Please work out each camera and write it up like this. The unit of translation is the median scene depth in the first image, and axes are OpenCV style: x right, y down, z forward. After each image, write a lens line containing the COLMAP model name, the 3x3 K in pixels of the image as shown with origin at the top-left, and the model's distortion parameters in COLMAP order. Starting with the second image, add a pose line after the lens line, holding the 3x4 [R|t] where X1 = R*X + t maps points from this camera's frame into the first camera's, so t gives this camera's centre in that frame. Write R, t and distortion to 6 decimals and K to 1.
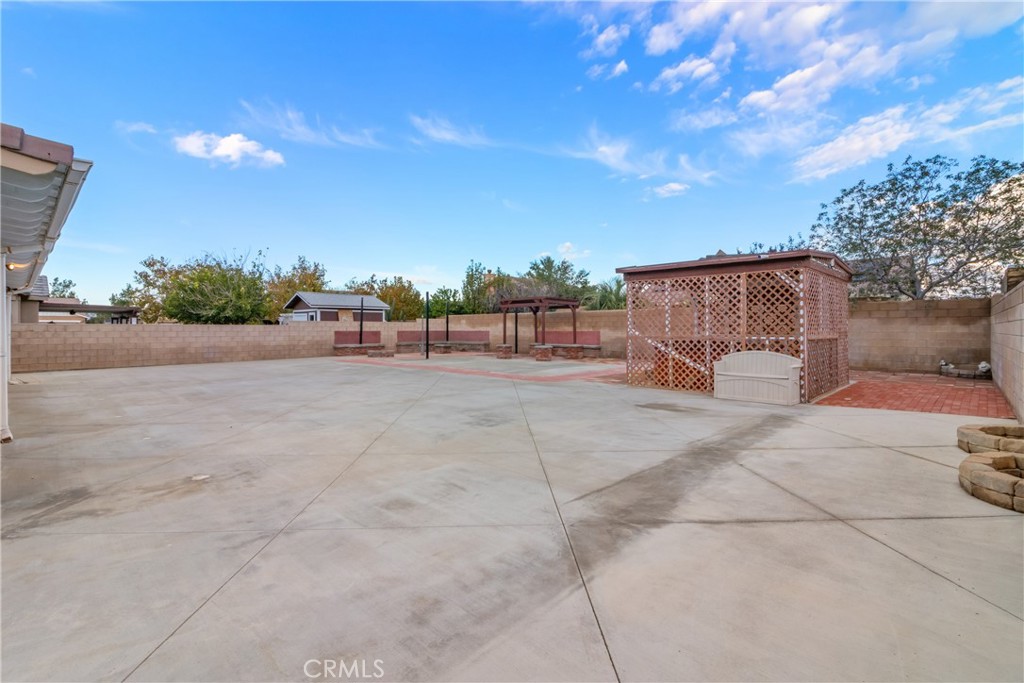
lens RADIAL K [[475.5, 0, 505.0], [0, 475.5, 336.2], [0, 0, 1]] dist [0.000952, 0.000035]
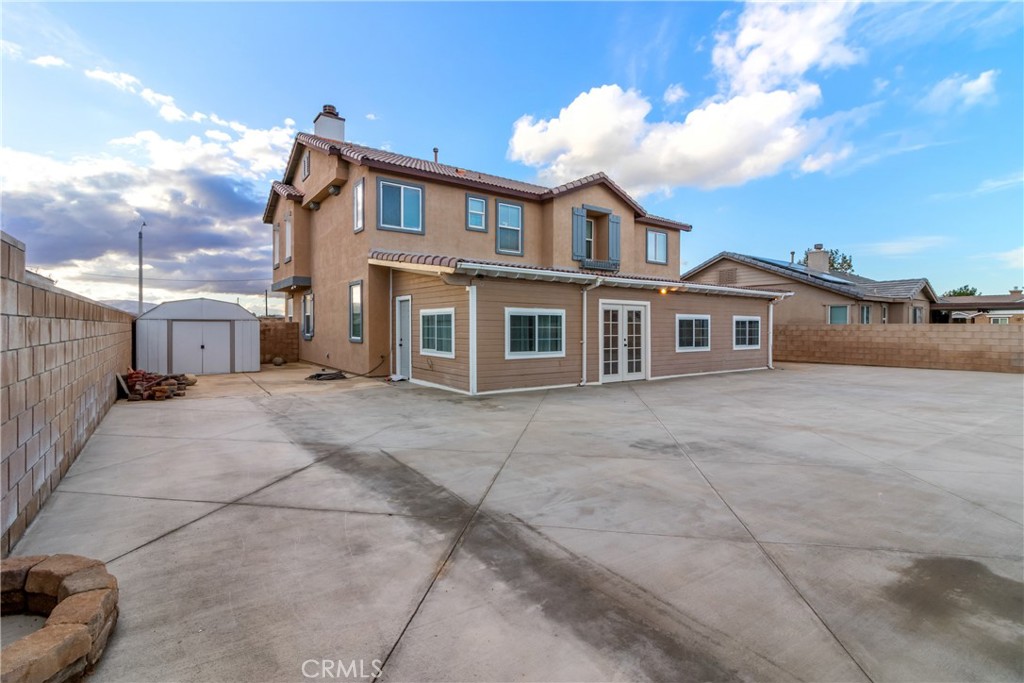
lens RADIAL K [[475.5, 0, 505.3], [0, 475.5, 334.3], [0, 0, 1]] dist [0.000952, 0.000035]
pose [[-0.186303, 0.015605, -0.982368, 1.320606], [-0.015649, 0.999700, 0.018848, -0.037389], [0.982368, 0.018885, -0.186003, 1.443483]]
